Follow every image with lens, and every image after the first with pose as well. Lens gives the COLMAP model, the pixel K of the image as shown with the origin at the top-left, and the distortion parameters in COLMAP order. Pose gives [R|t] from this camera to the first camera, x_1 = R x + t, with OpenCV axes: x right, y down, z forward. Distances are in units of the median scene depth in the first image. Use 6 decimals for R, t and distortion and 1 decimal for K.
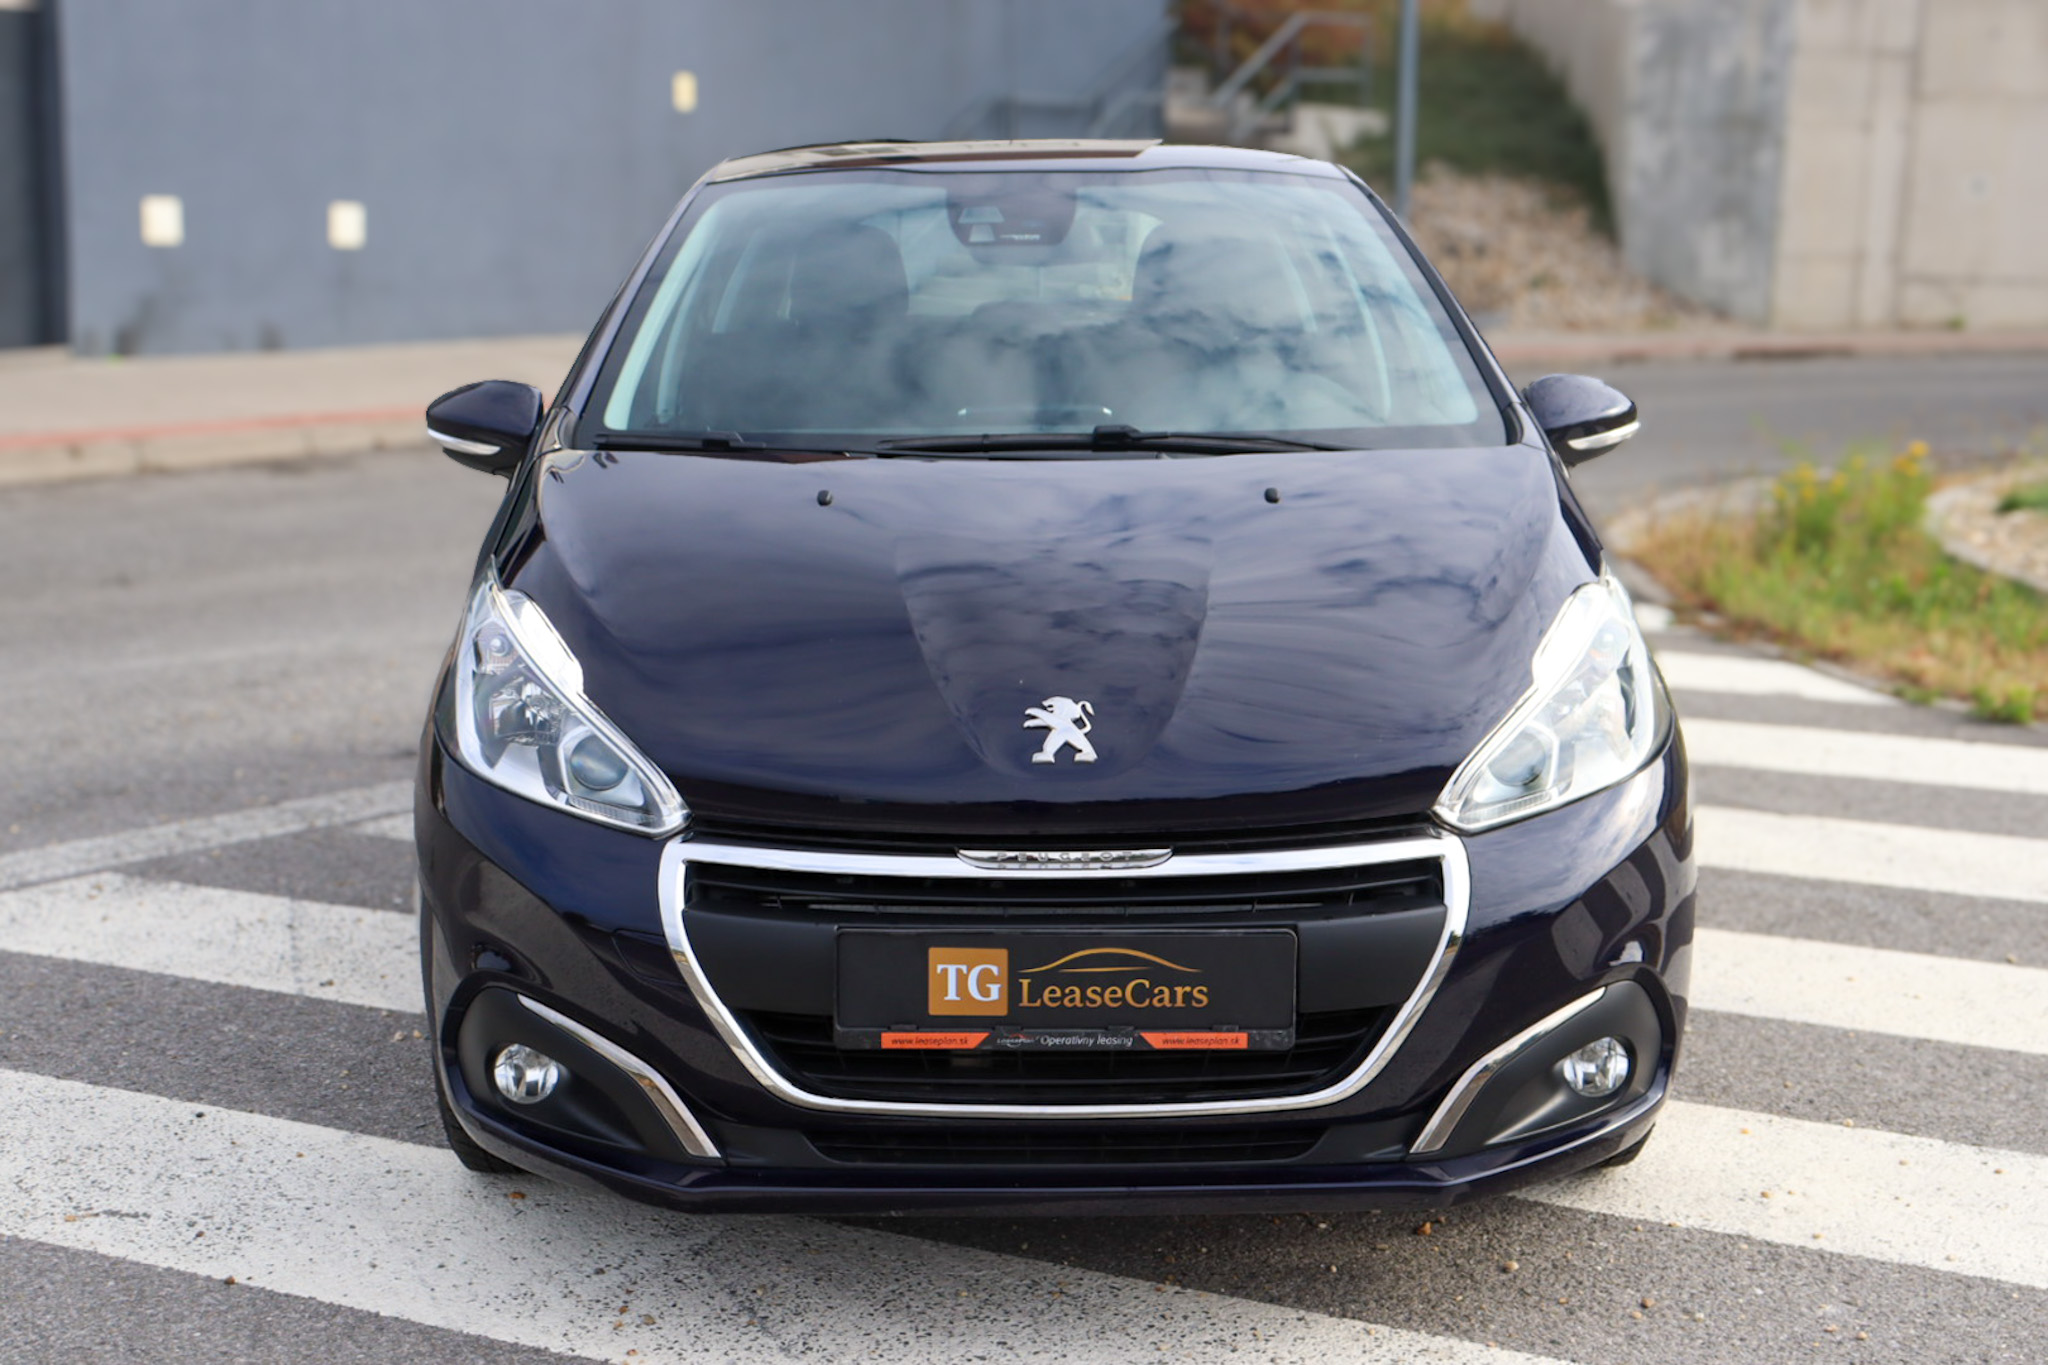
lens RADIAL K [[3120.1, 0, 1013.1], [0, 3120.1, 685.4], [0, 0, 1]] dist [0.106430, 0.000000]
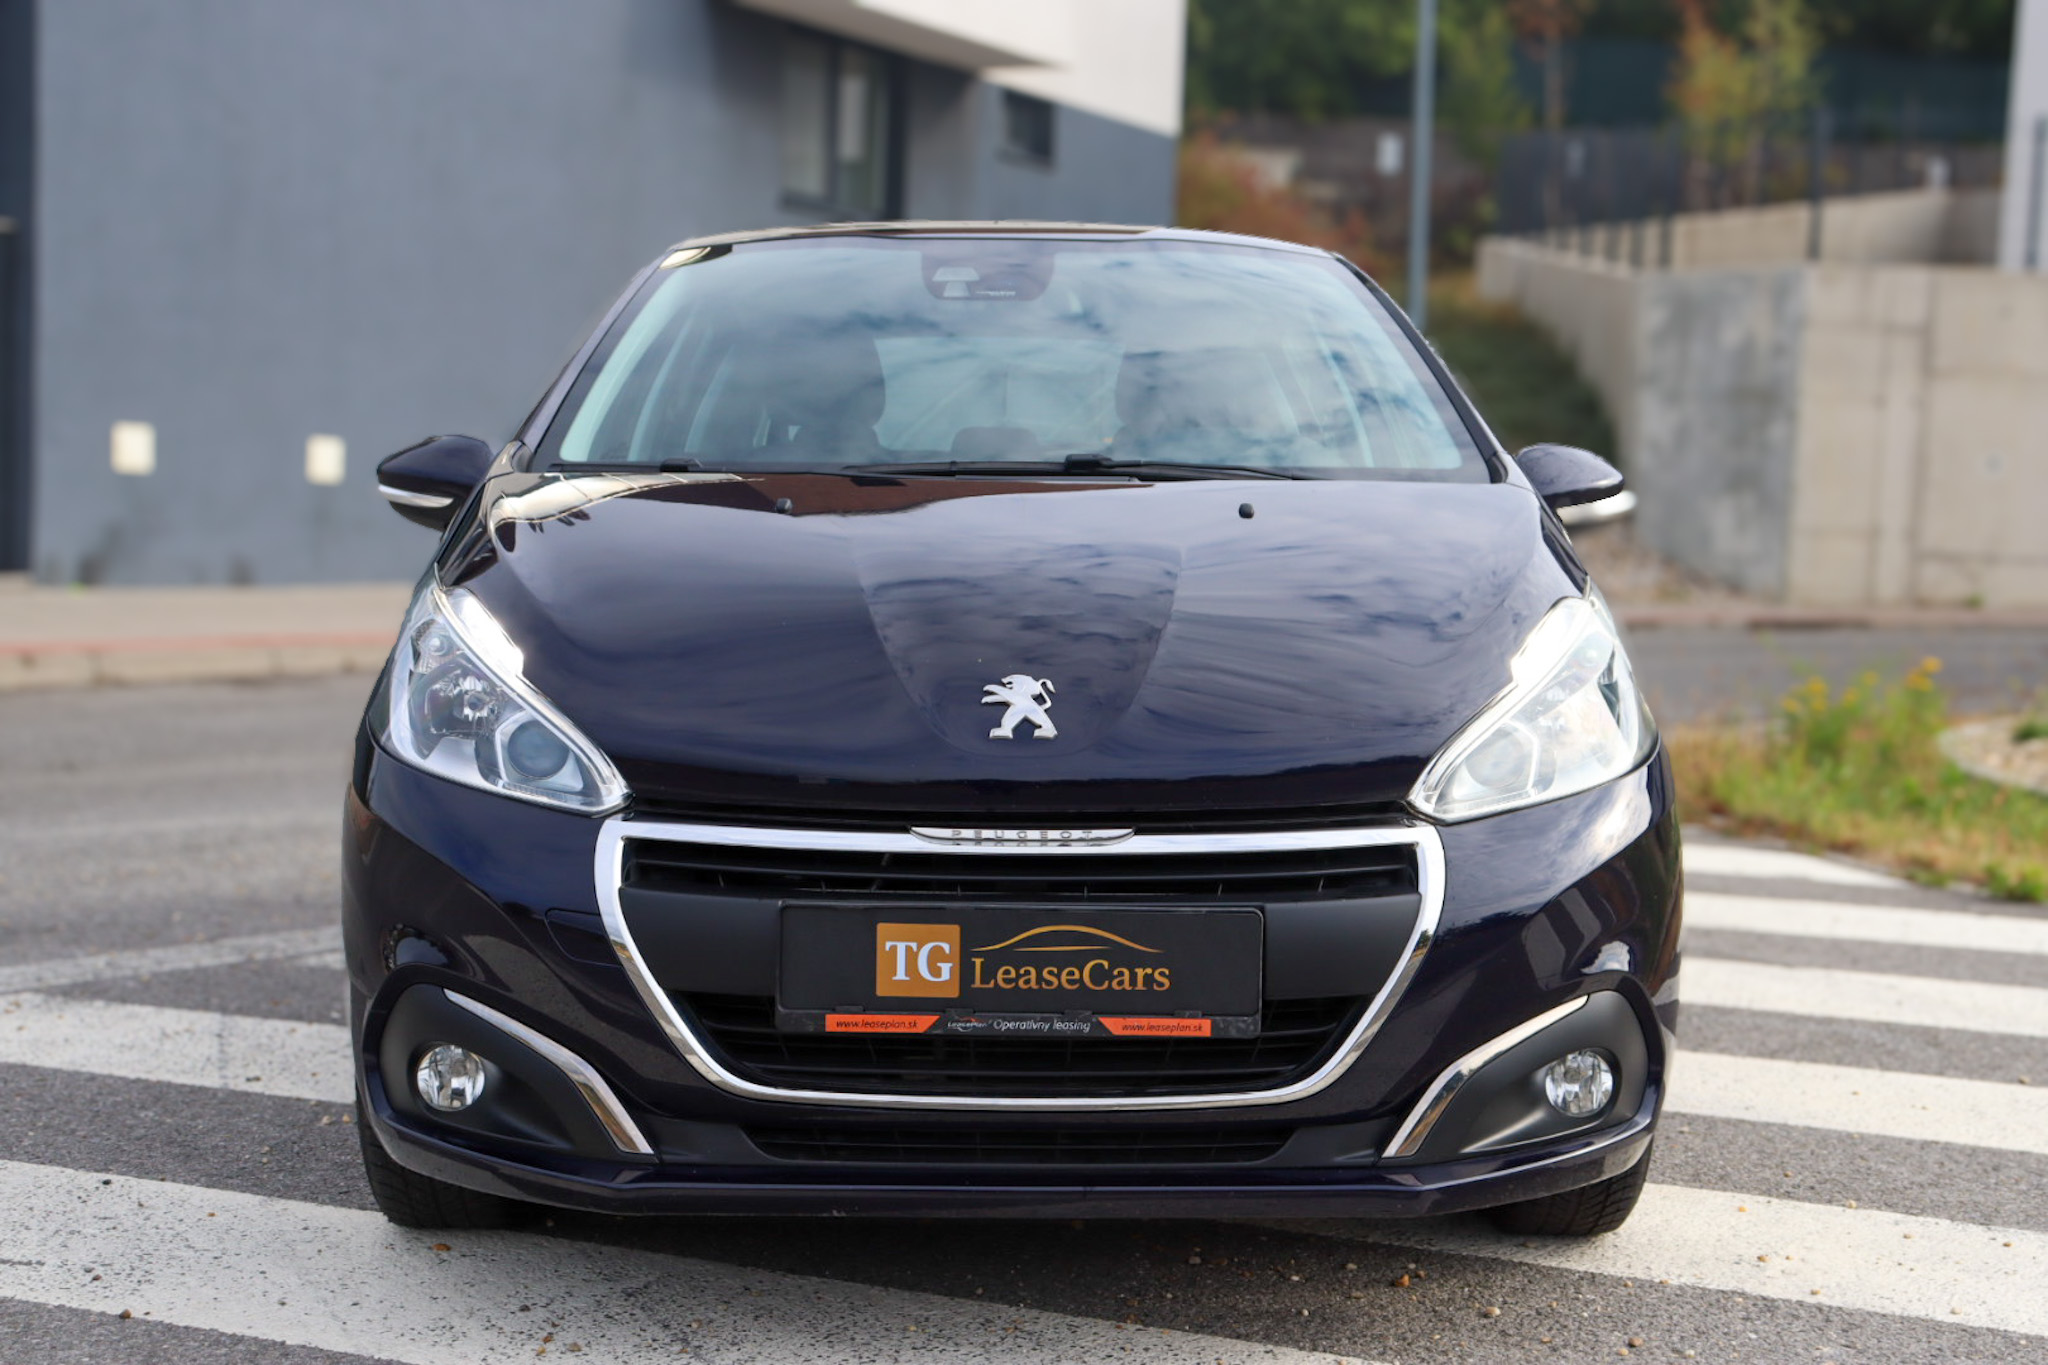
lens RADIAL K [[3219.2, 0, 1074.3], [0, 3219.2, 714.3], [0, 0, 1]] dist [0.138390, 0.000000]
pose [[0.999776, 0.013022, 0.016678, 0.014197], [-0.011319, 0.995081, -0.098415, 0.104554], [-0.017878, 0.098204, 0.995006, 0.012956]]
